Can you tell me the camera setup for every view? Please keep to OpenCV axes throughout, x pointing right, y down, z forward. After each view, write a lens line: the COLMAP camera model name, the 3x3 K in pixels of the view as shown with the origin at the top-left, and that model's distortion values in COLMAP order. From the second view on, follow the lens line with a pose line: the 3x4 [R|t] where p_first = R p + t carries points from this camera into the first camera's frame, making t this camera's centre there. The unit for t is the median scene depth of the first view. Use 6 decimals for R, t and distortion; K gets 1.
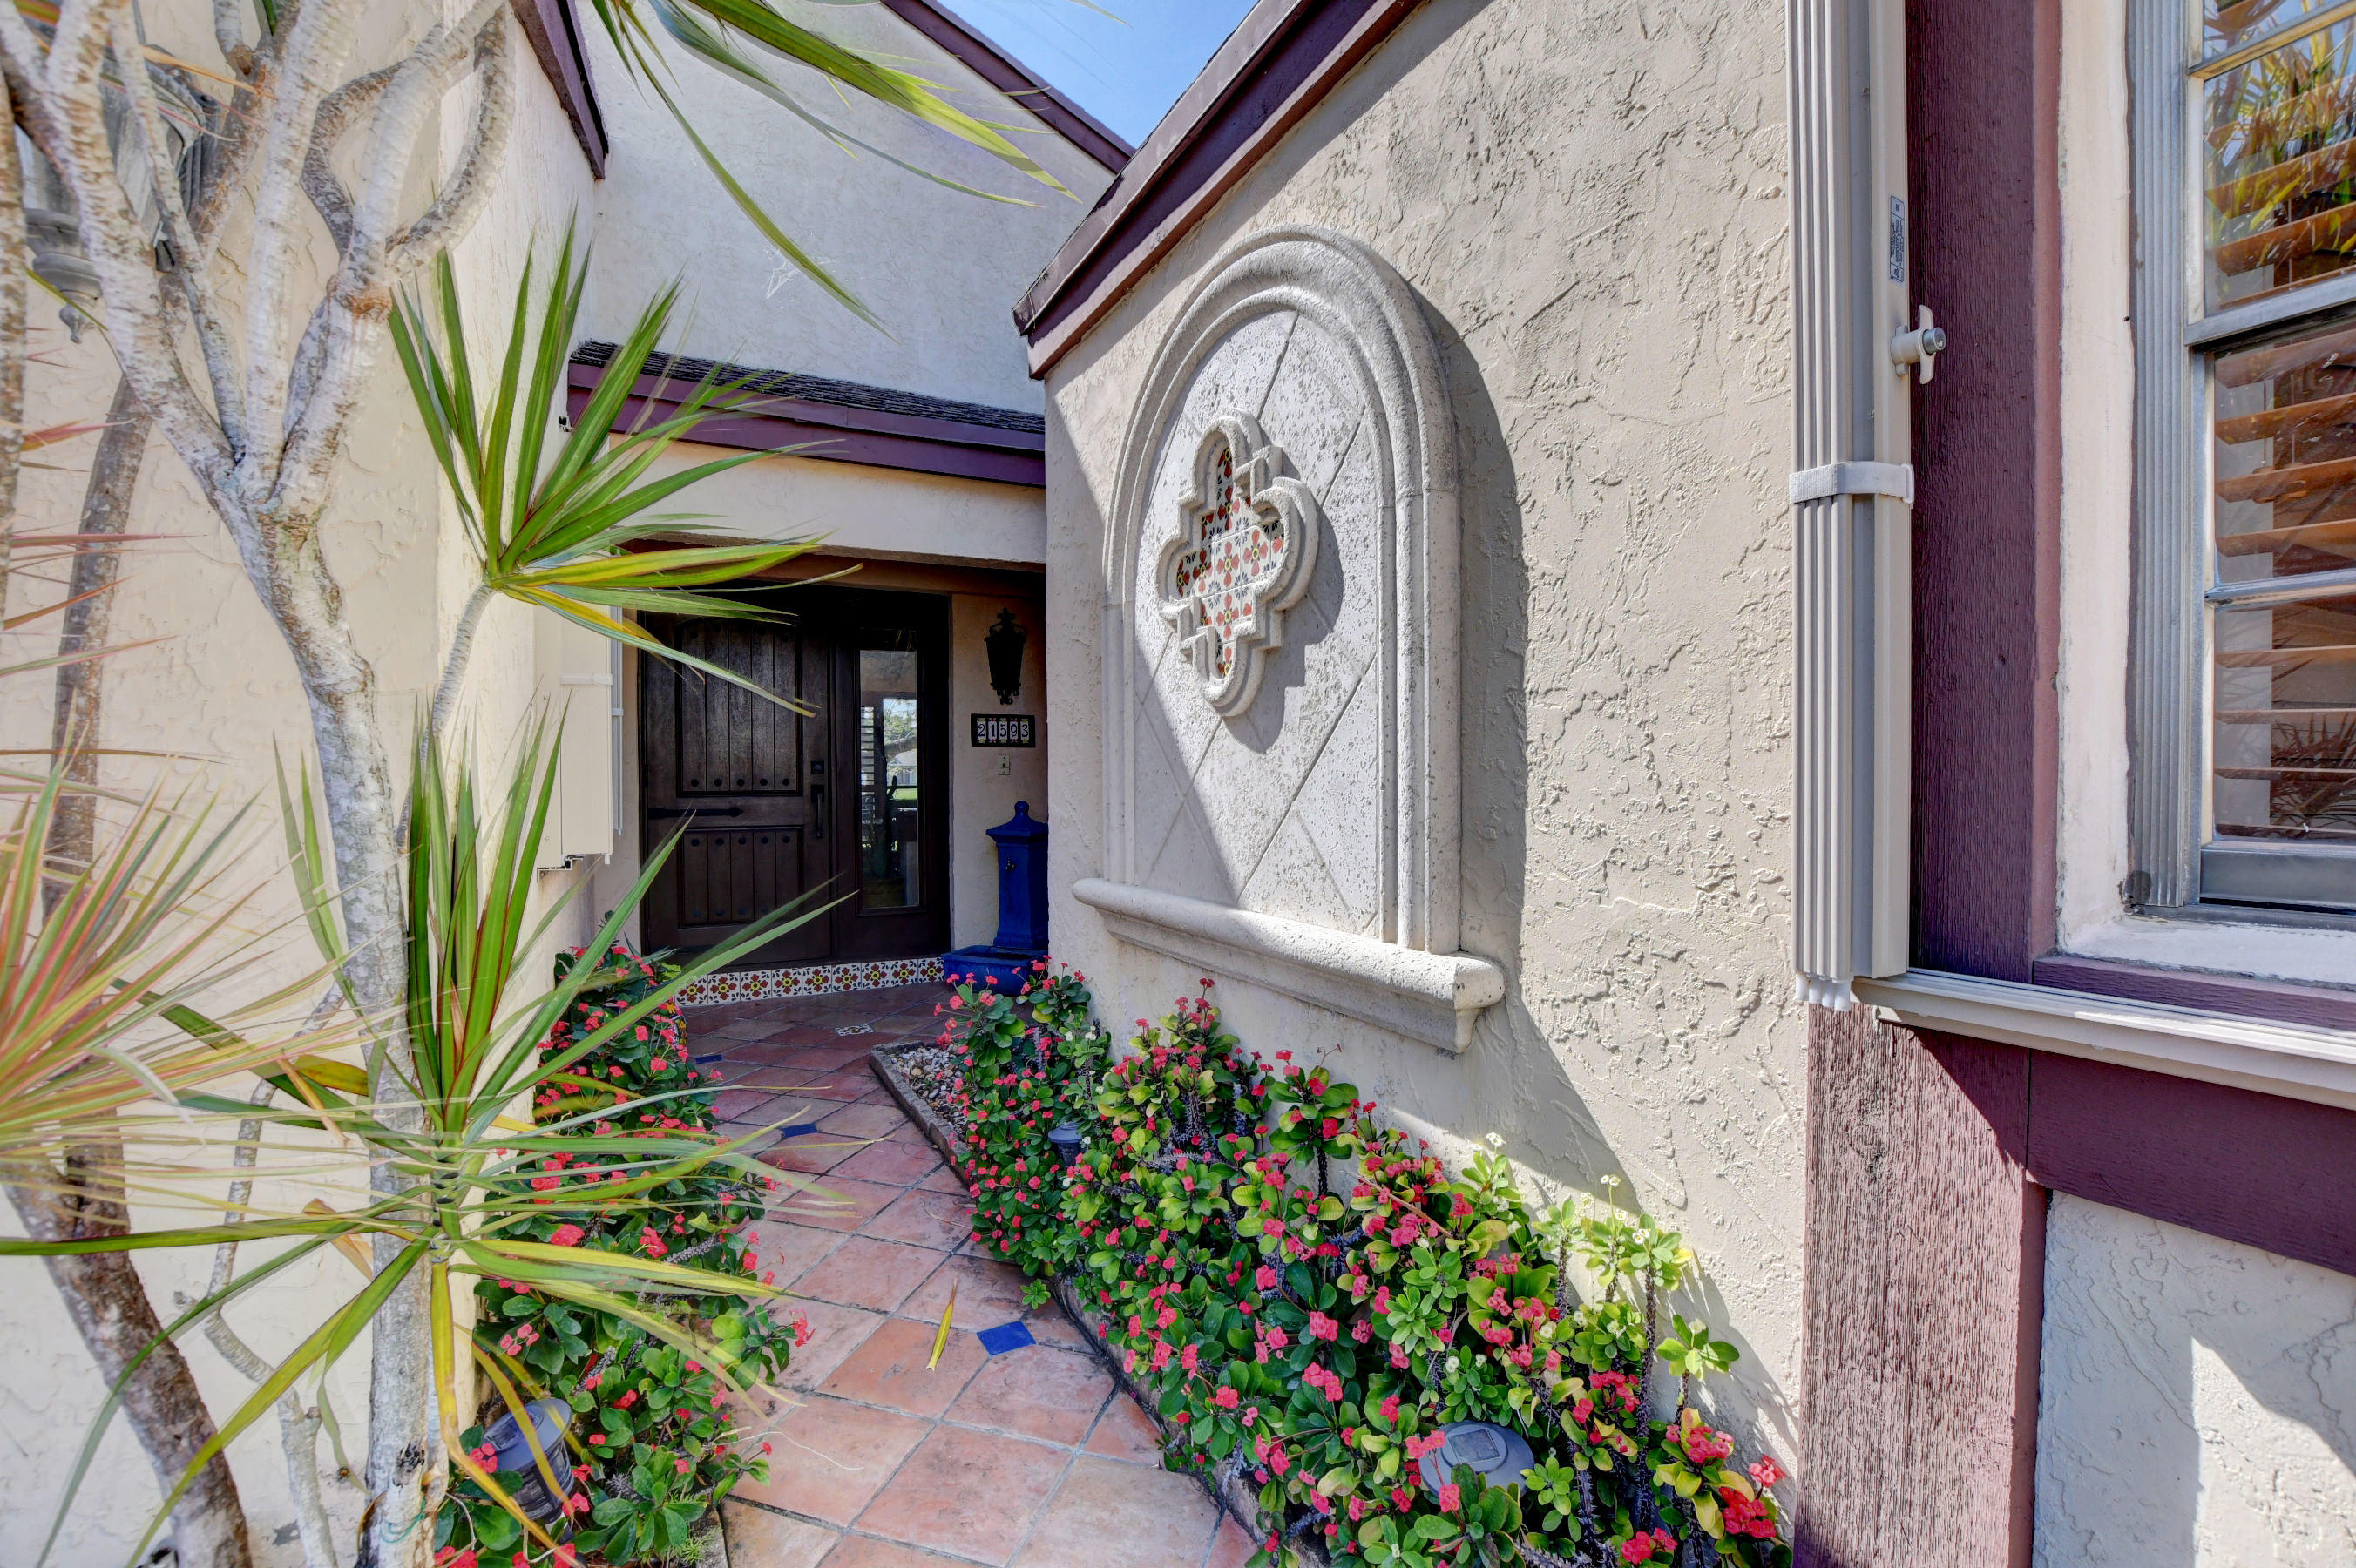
lens RADIAL K [[1061.5, 0, 1178.0], [0, 1061.5, 784.0], [0, 0, 1]] dist [-0.023306, -0.000331]
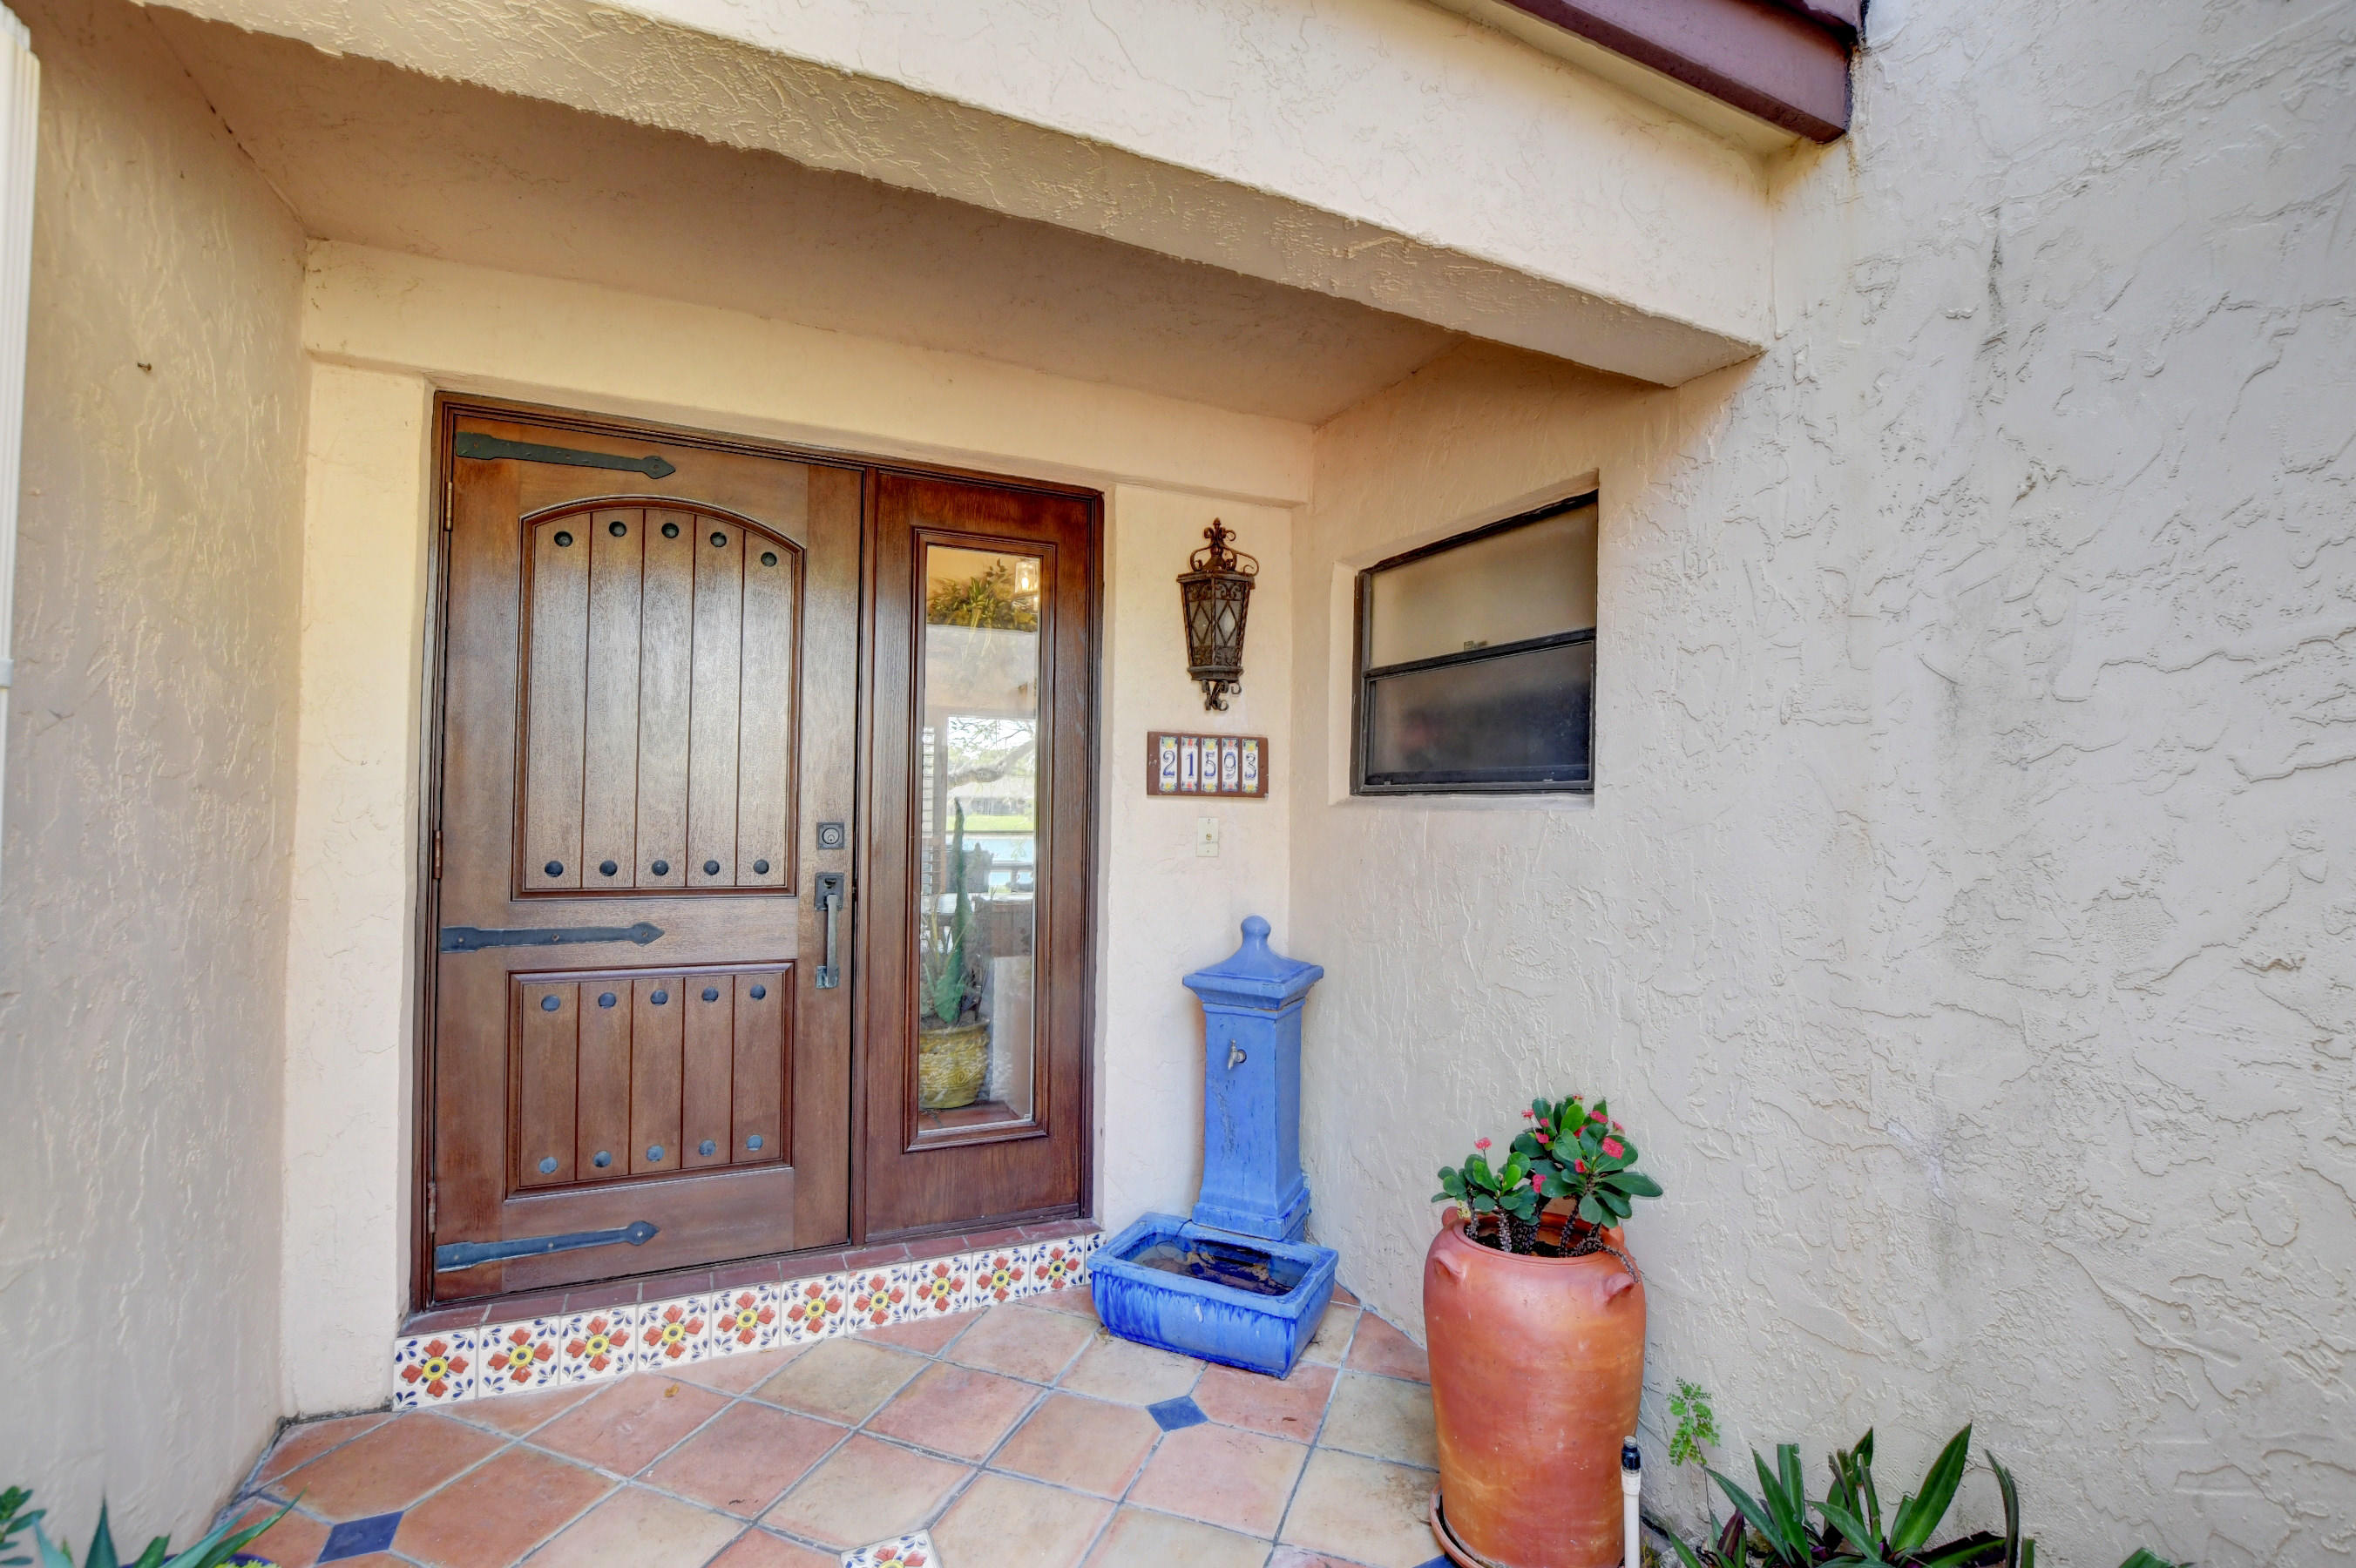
lens RADIAL K [[1061.5, 0, 1178.0], [0, 1061.5, 784.0], [0, 0, 1]] dist [-0.023306, -0.000331]
pose [[0.998729, 0.020218, -0.046177, -0.163669], [-0.021699, 0.999259, -0.031803, -0.026975], [0.045500, 0.032764, 0.998427, 0.531492]]
